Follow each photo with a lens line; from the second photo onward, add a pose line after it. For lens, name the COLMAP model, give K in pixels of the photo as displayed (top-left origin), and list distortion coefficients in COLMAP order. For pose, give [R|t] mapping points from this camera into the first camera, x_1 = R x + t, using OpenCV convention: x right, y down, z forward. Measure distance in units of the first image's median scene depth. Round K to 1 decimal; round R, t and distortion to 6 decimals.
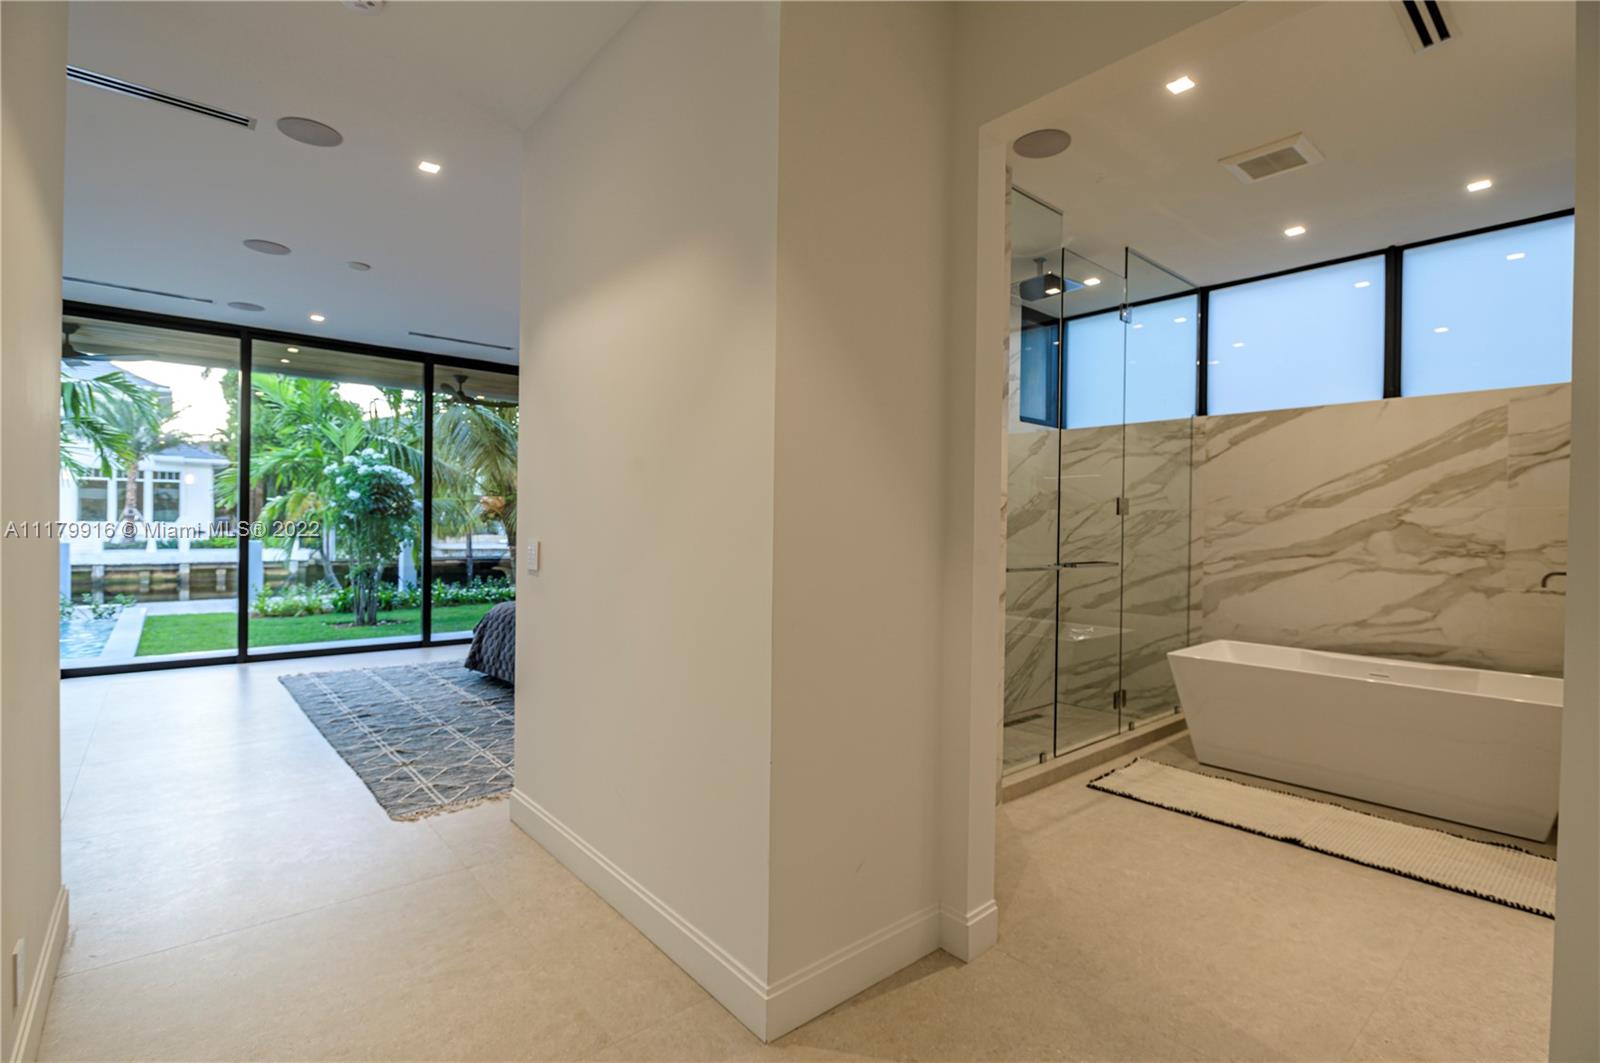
lens RADIAL K [[749.9, 0, 811.8], [0, 749.9, 534.6], [0, 0, 1]] dist [-0.014359, -0.000174]
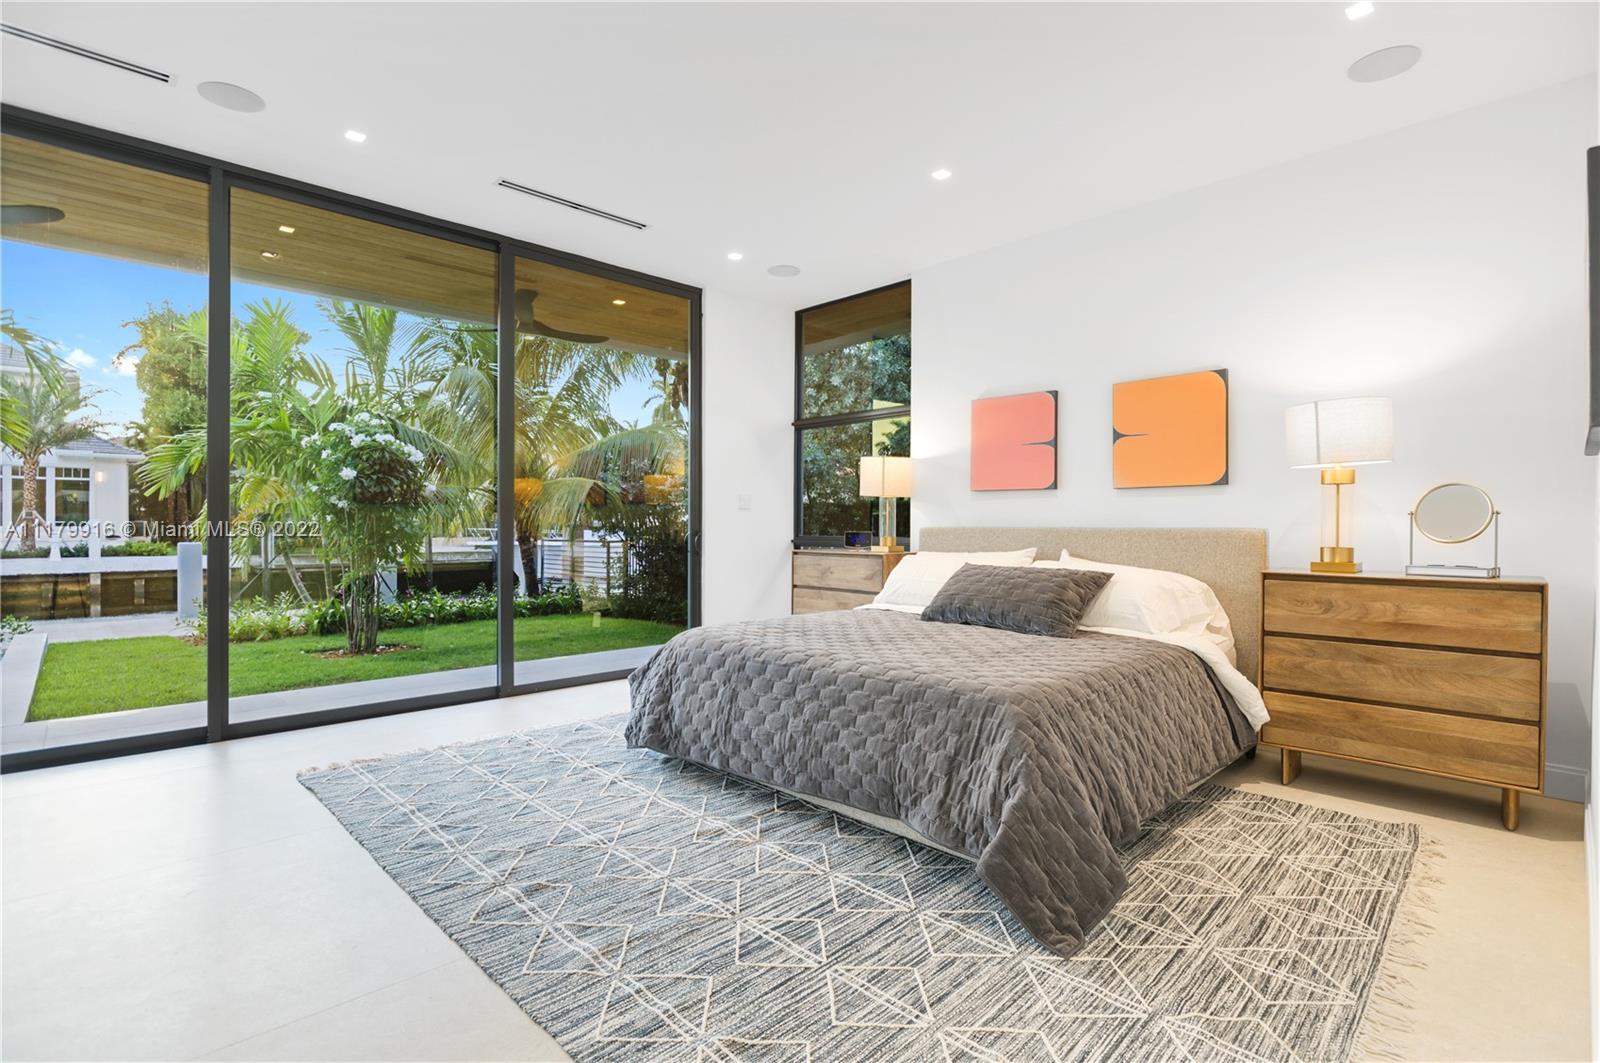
lens RADIAL K [[760.1, 0, 800.0], [0, 760.1, 531.5], [0, 0, 1]] dist [-0.013673, 0.000545]
pose [[0.998474, -0.011289, 0.054056, -0.201517], [0.011535, 0.999924, -0.004245, 0.010078], [-0.054004, 0.004862, 0.998529, 0.227221]]
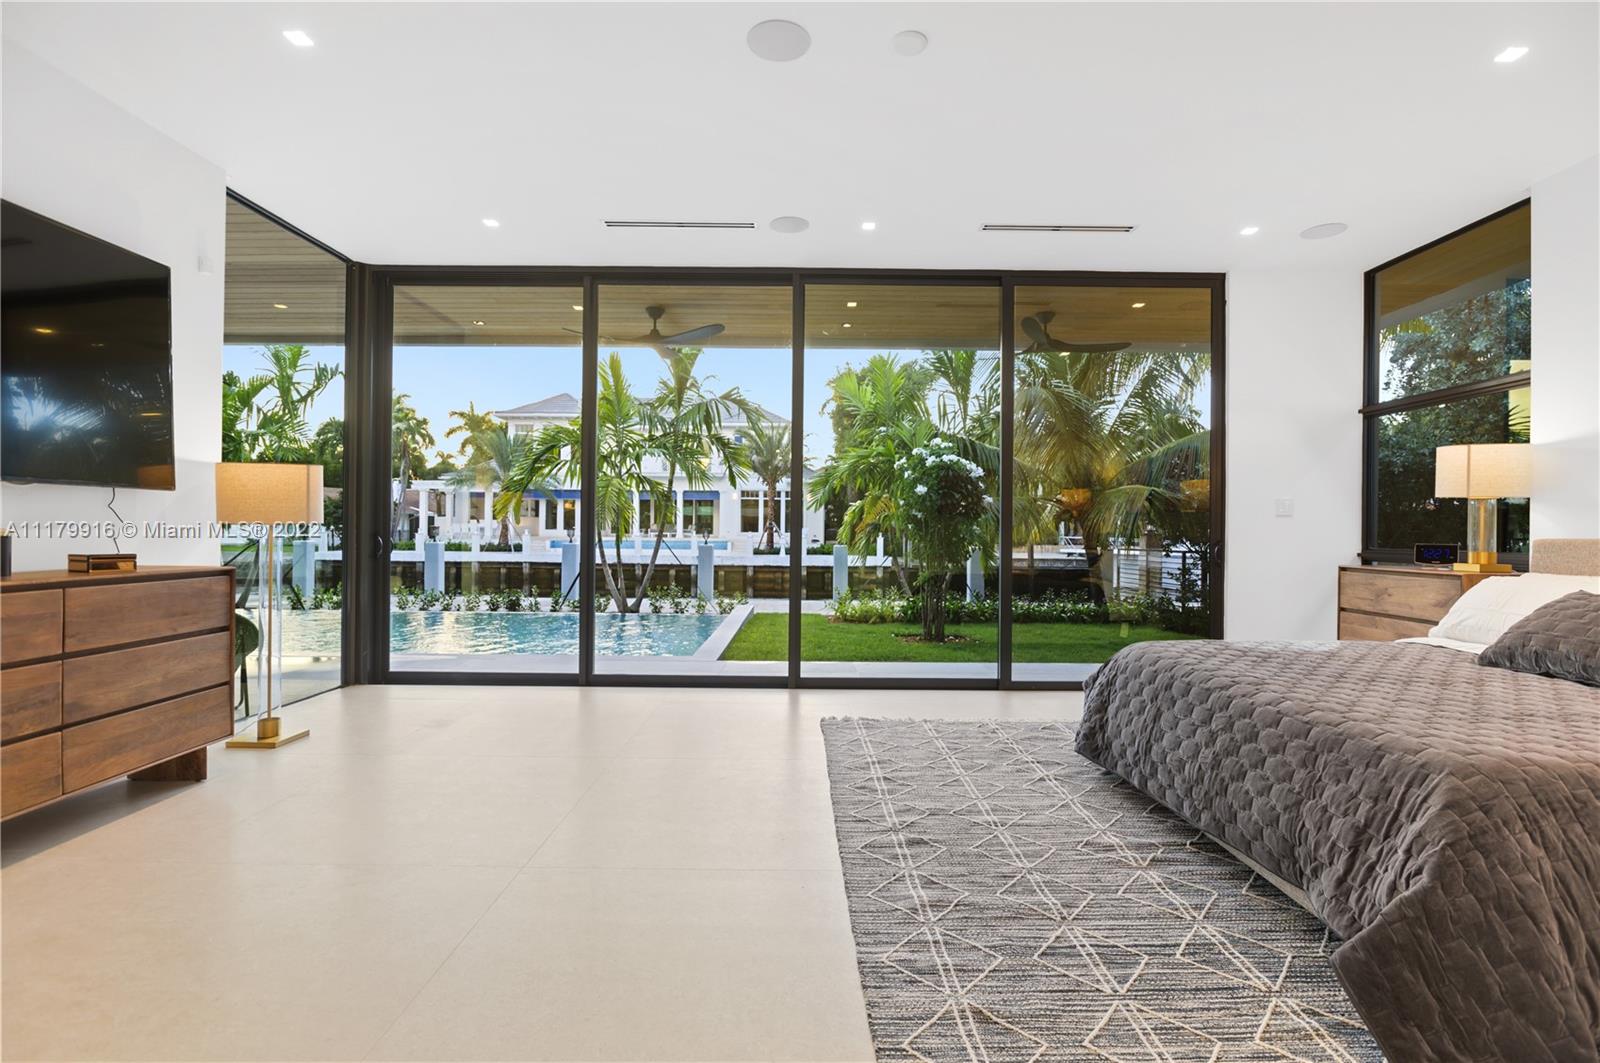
lens RADIAL K [[753.1, 0, 804.0], [0, 753.1, 529.8], [0, 0, 1]] dist [-0.011040, 0.000402]
pose [[0.754754, -0.008098, -0.655958, -0.131373], [-0.006708, 0.999776, -0.020060, 0.011013], [0.655974, 0.019541, 0.754531, 0.230402]]
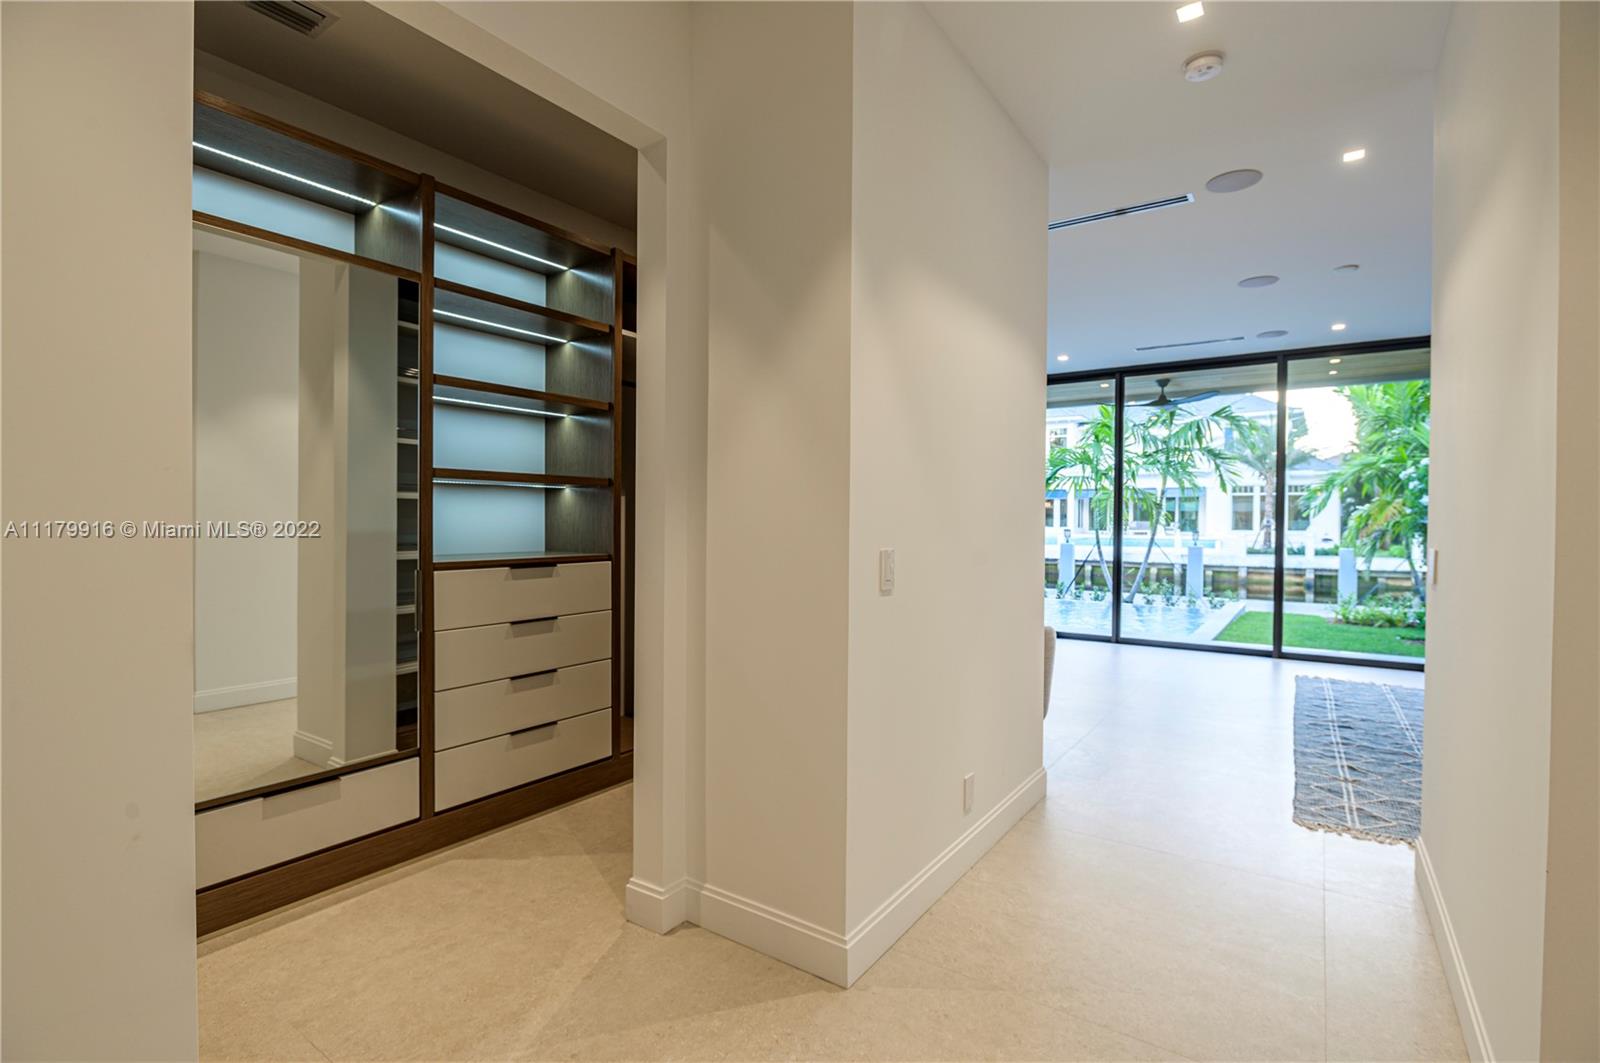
lens RADIAL K [[753.1, 0, 804.0], [0, 753.1, 529.8], [0, 0, 1]] dist [-0.011040, 0.000402]
pose [[0.251297, -0.000764, -0.967910, 0.075273], [-0.017223, 0.999838, -0.005261, 0.000967], [0.967757, 0.017992, 0.251243, 0.027326]]
